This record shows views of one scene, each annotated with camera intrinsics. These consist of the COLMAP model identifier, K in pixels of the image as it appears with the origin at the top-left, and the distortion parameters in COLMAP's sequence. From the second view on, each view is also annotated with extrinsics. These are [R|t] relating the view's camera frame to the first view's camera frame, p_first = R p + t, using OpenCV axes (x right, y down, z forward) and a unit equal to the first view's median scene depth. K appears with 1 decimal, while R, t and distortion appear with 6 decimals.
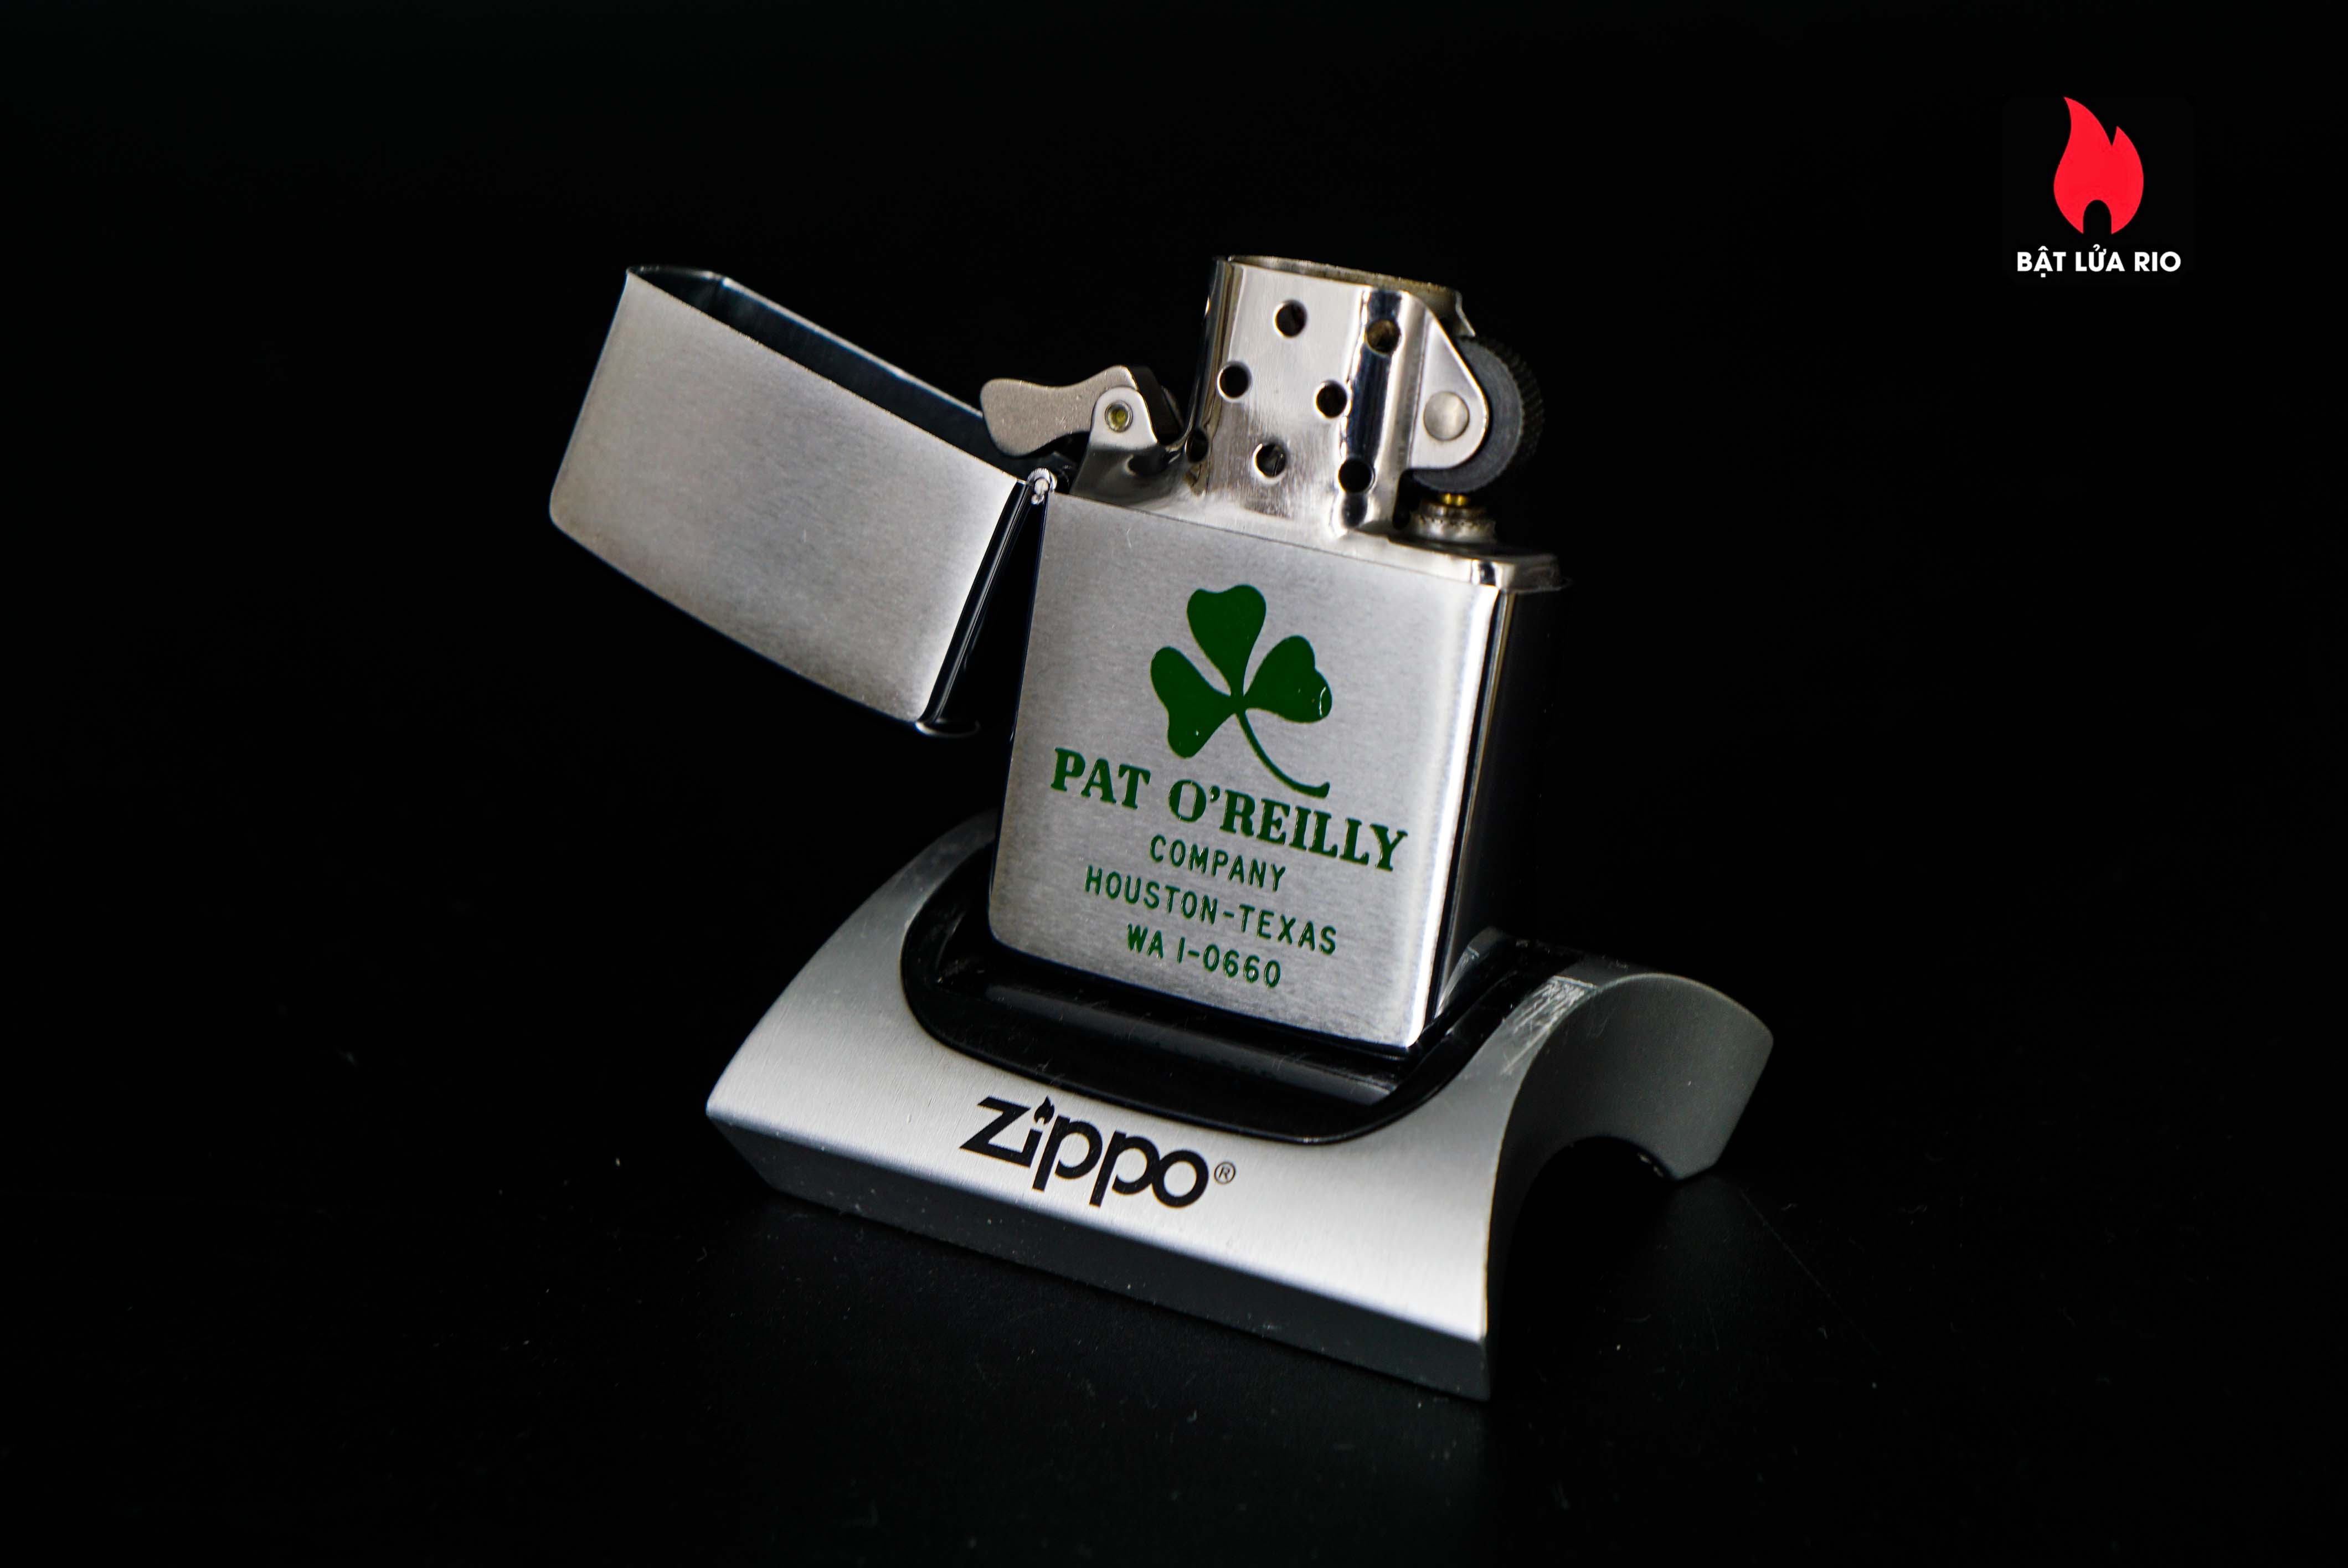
lens RADIAL K [[5325.3, 0, 1174.0], [0, 5325.3, 784.0], [0, 0, 1]] dist [0.404147, 0.415149]
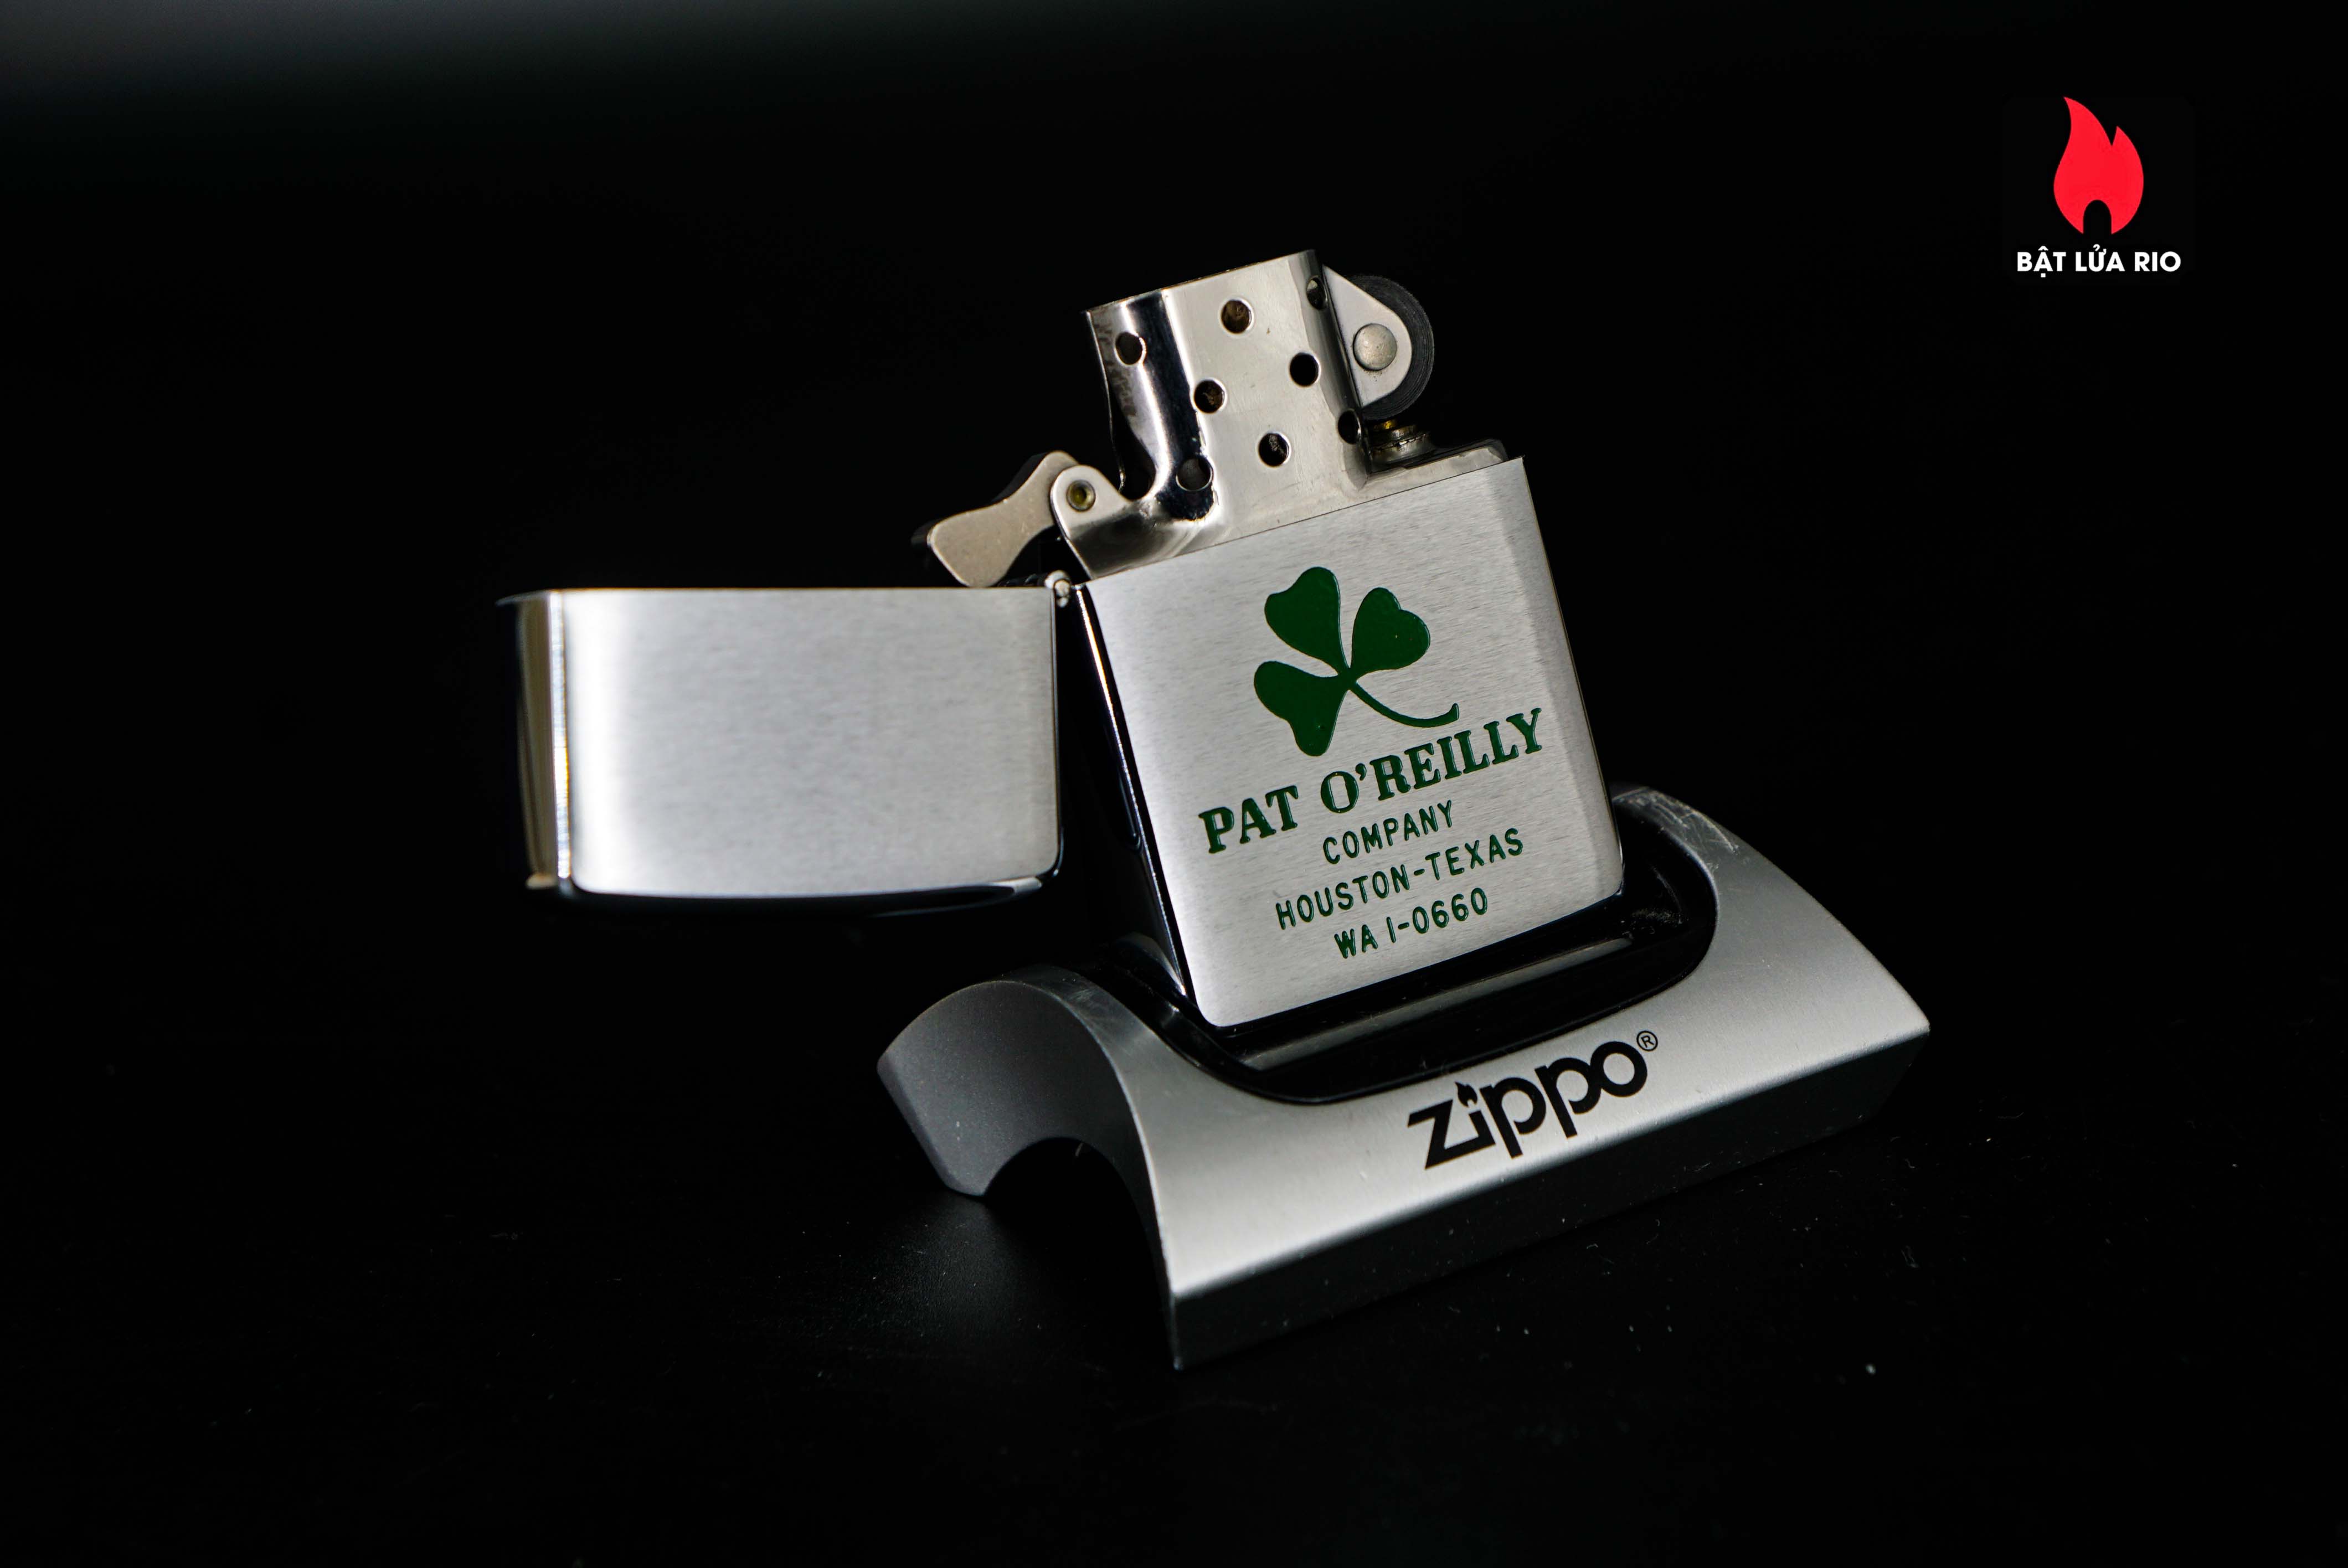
lens RADIAL K [[5325.3, 0, 1174.0], [0, 5325.3, 784.0], [0, 0, 1]] dist [0.404147, 0.415149]
pose [[0.484391, -0.345099, 0.803910, -0.831453], [0.461700, 0.881364, 0.100154, -0.114841], [-0.743101, 0.322651, 0.586257, 0.431923]]
